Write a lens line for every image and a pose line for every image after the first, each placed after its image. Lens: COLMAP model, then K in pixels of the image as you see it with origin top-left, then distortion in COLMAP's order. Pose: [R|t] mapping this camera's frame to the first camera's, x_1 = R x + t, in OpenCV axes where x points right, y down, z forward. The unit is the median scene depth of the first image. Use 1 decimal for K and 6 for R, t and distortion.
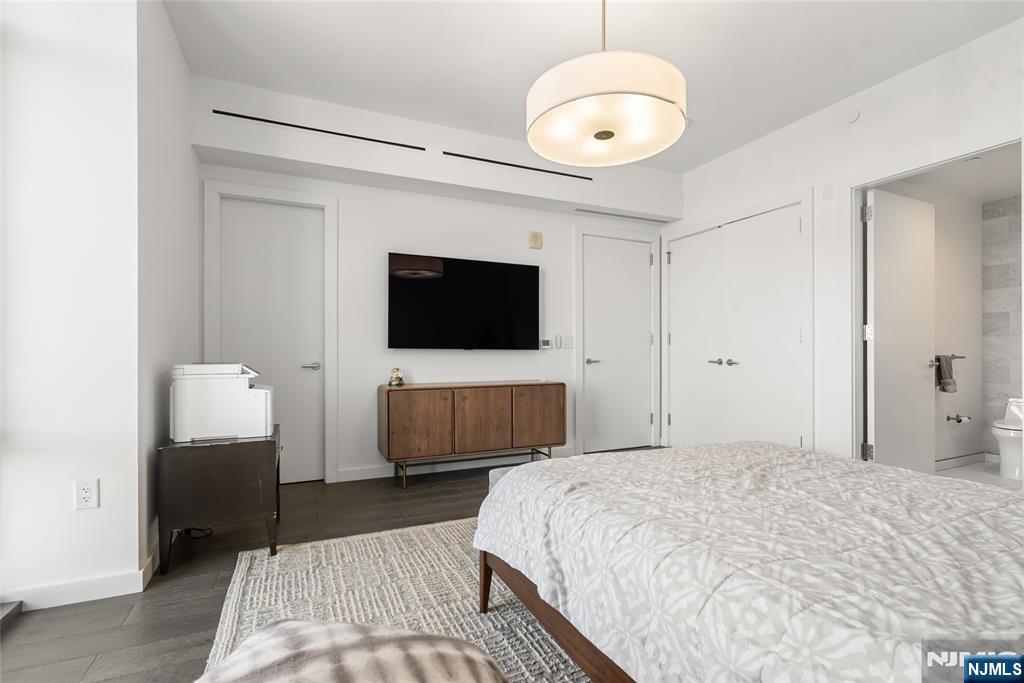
lens RADIAL K [[472.4, 0, 510.5], [0, 472.4, 349.8], [0, 0, 1]] dist [-0.004190, -0.000207]
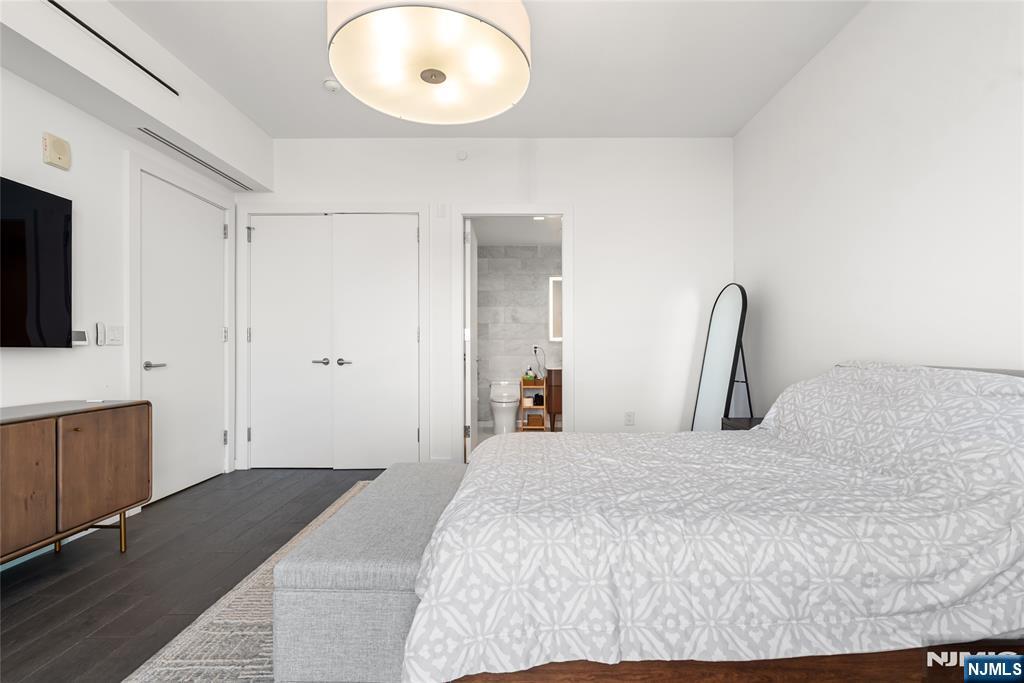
lens RADIAL K [[472.4, 0, 522.2], [0, 472.4, 347.5], [0, 0, 1]] dist [-0.004190, -0.000207]
pose [[0.414708, 0.003922, 0.909946, -0.229338], [-0.001356, 0.999992, -0.003692, 0.000849], [-0.909954, 0.000297, 0.414710, 0.271085]]
